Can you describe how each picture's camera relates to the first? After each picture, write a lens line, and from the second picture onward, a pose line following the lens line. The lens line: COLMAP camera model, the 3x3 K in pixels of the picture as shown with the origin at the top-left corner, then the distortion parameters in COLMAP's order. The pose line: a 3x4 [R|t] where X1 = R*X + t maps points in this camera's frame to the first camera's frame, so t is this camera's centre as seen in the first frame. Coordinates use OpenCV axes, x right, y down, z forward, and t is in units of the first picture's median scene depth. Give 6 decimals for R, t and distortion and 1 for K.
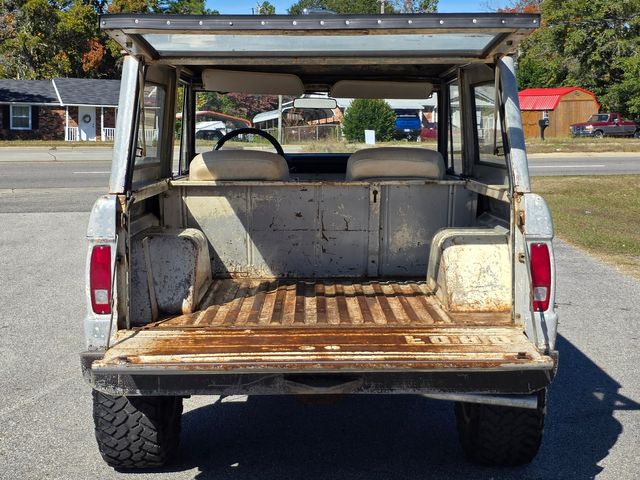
lens RADIAL K [[1121.6, 0, 320.0], [0, 1121.6, 240.0], [0, 0, 1]] dist [0.182323, -0.044275]
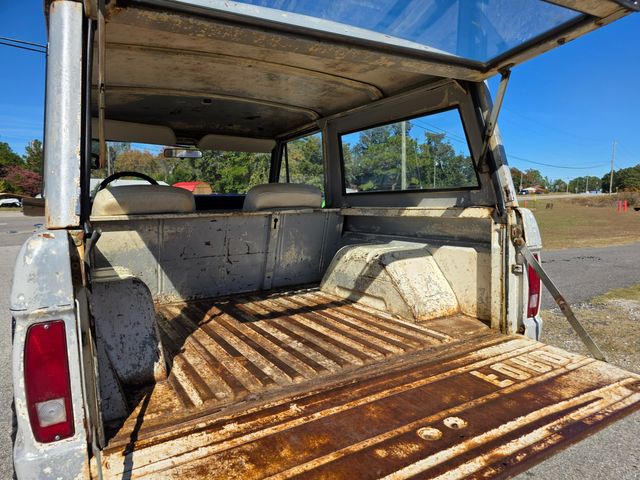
lens RADIAL K [[433.0, 0, 322.8], [0, 433.0, 250.8], [0, 0, 1]] dist [0.045761, -0.030286]
pose [[0.859204, -0.077801, 0.505684, -0.182743], [0.071067, 0.996938, 0.032631, -0.027566], [-0.506674, 0.007901, 0.862101, 0.744909]]
